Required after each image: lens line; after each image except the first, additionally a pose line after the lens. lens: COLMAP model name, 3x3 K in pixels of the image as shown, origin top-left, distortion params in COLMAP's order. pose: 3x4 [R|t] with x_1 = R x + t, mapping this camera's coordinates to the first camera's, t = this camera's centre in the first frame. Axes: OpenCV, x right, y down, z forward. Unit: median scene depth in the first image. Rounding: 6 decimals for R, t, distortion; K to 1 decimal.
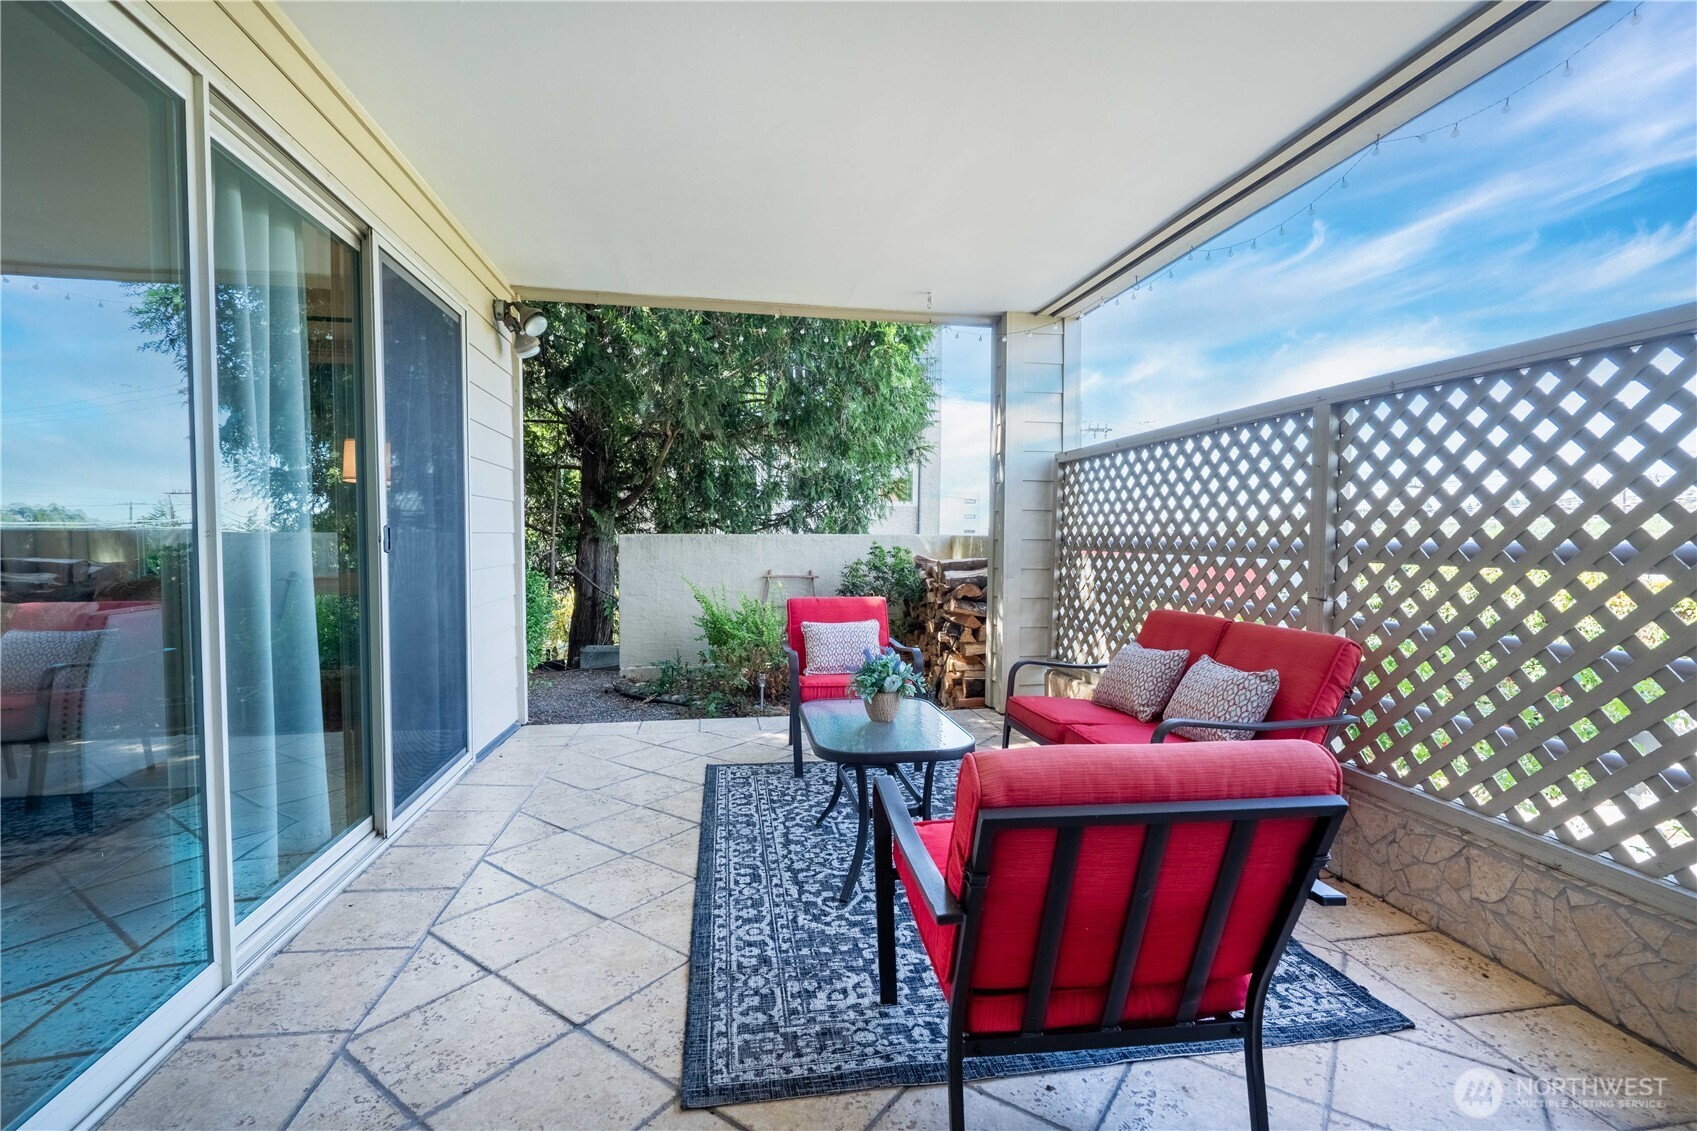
lens RADIAL K [[769.8, 0, 841.3], [0, 769.8, 569.7], [0, 0, 1]] dist [-0.001610, -0.000373]
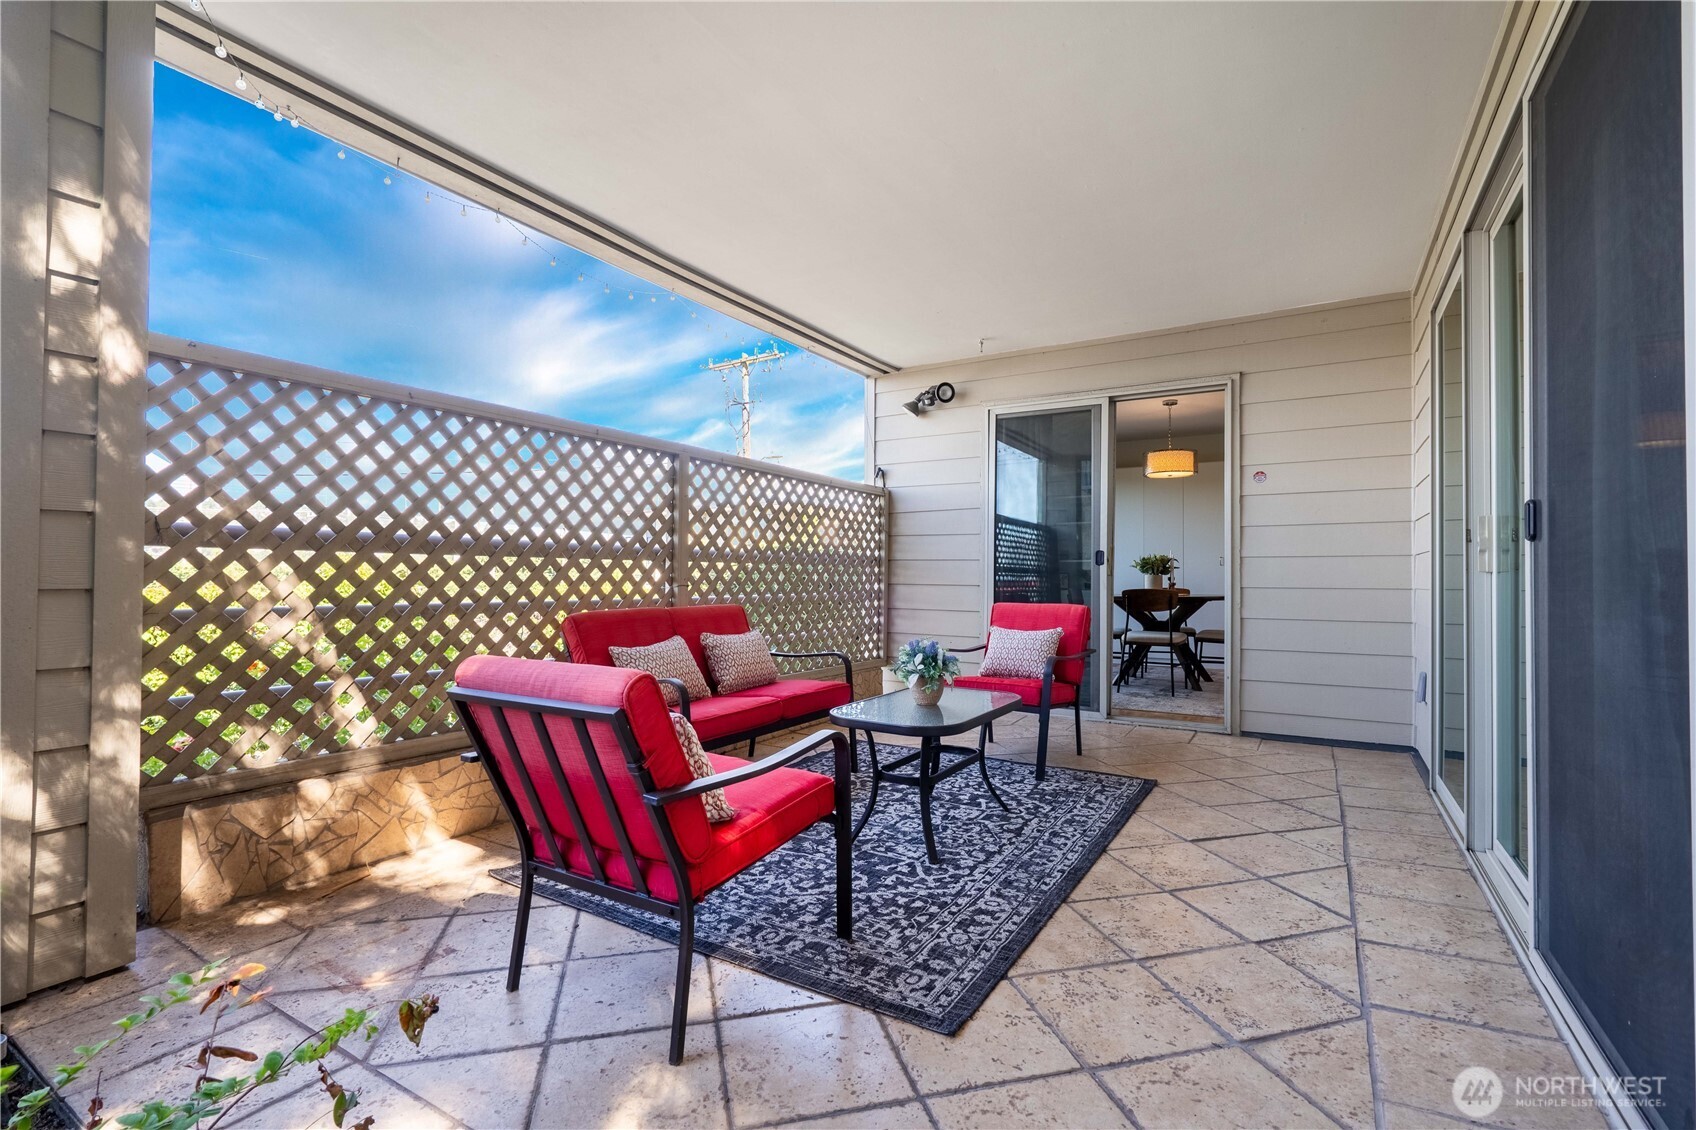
lens RADIAL K [[769.4, 0, 840.9], [0, 769.4, 569.2], [0, 0, 1]] dist [-0.001610, -0.000373]
pose [[-0.756341, -0.003042, 0.654171, -0.533827], [0.016134, 0.999598, 0.023302, -0.022571], [-0.653979, 0.028179, -0.755988, 1.782039]]
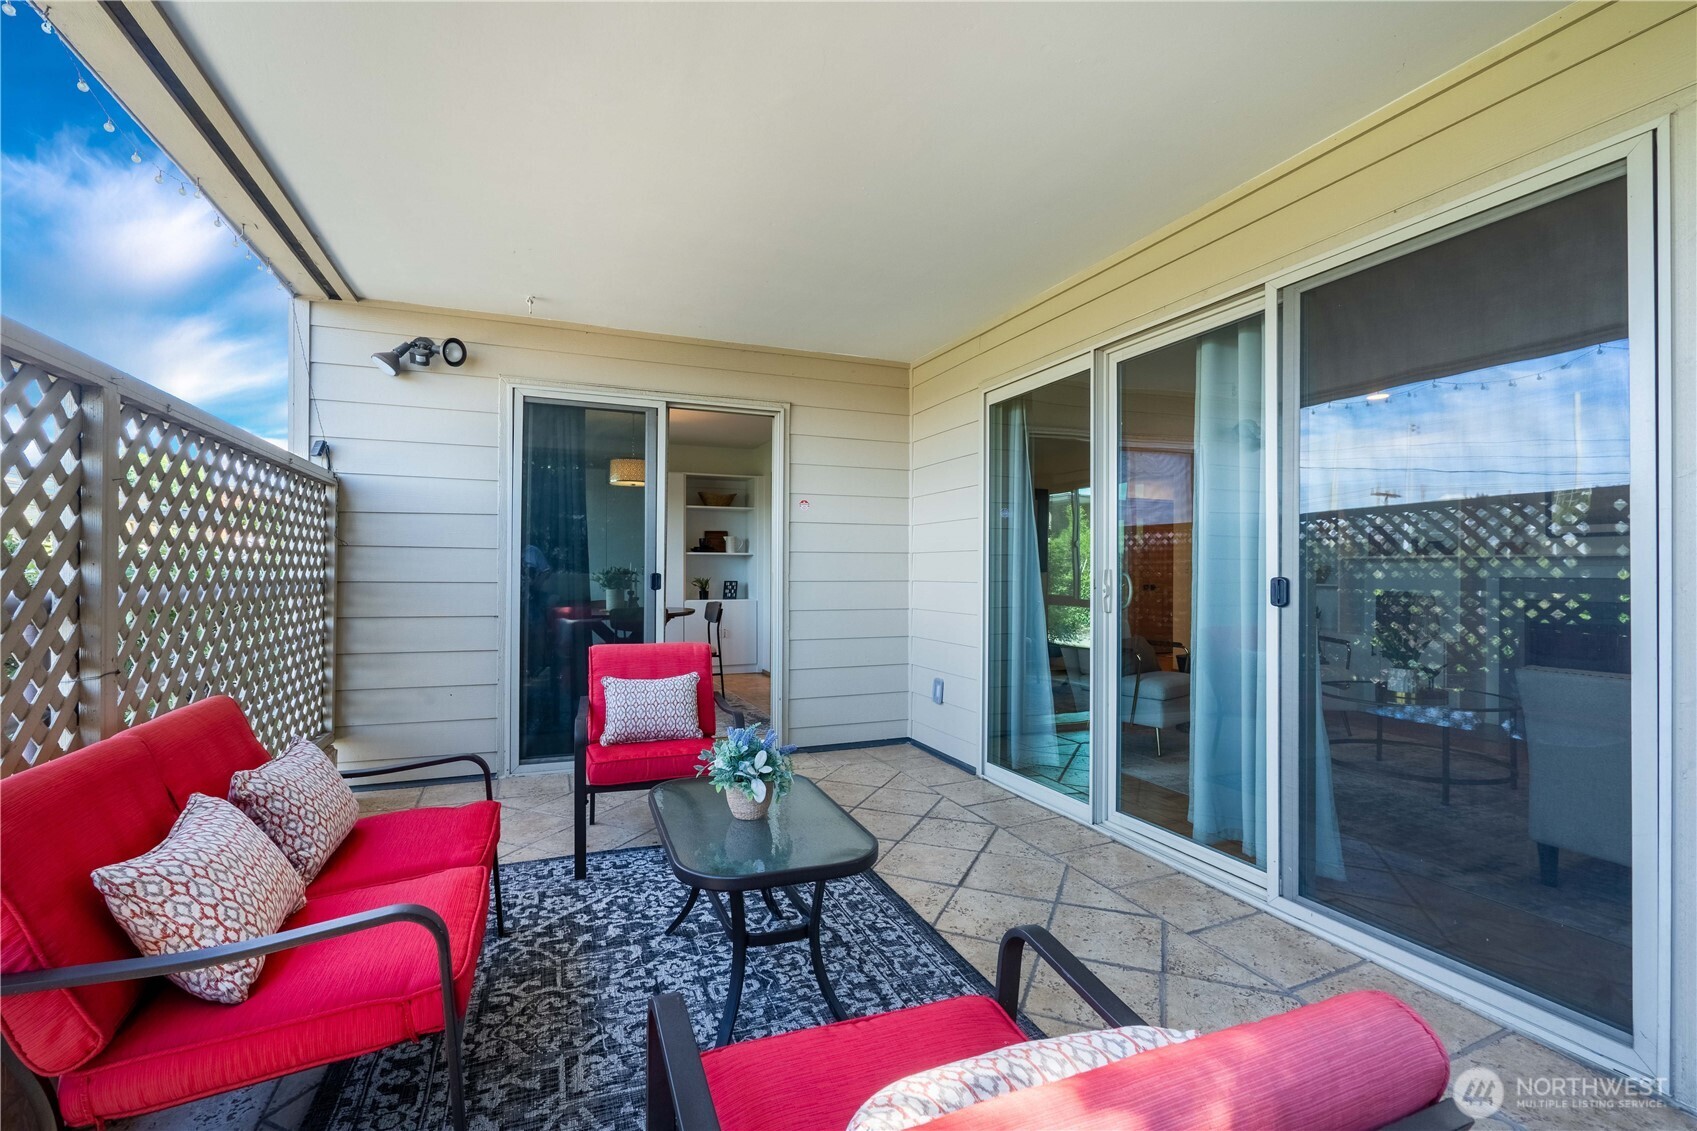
lens RADIAL K [[771.7, 0, 850.0], [0, 771.7, 571.9], [0, 0, 1]] dist [-0.005181, -0.000329]
pose [[-0.974286, -0.009660, -0.225107, 0.126829], [-0.019542, 0.998939, 0.041712, -0.088746], [0.224465, 0.045038, -0.973441, 1.679935]]
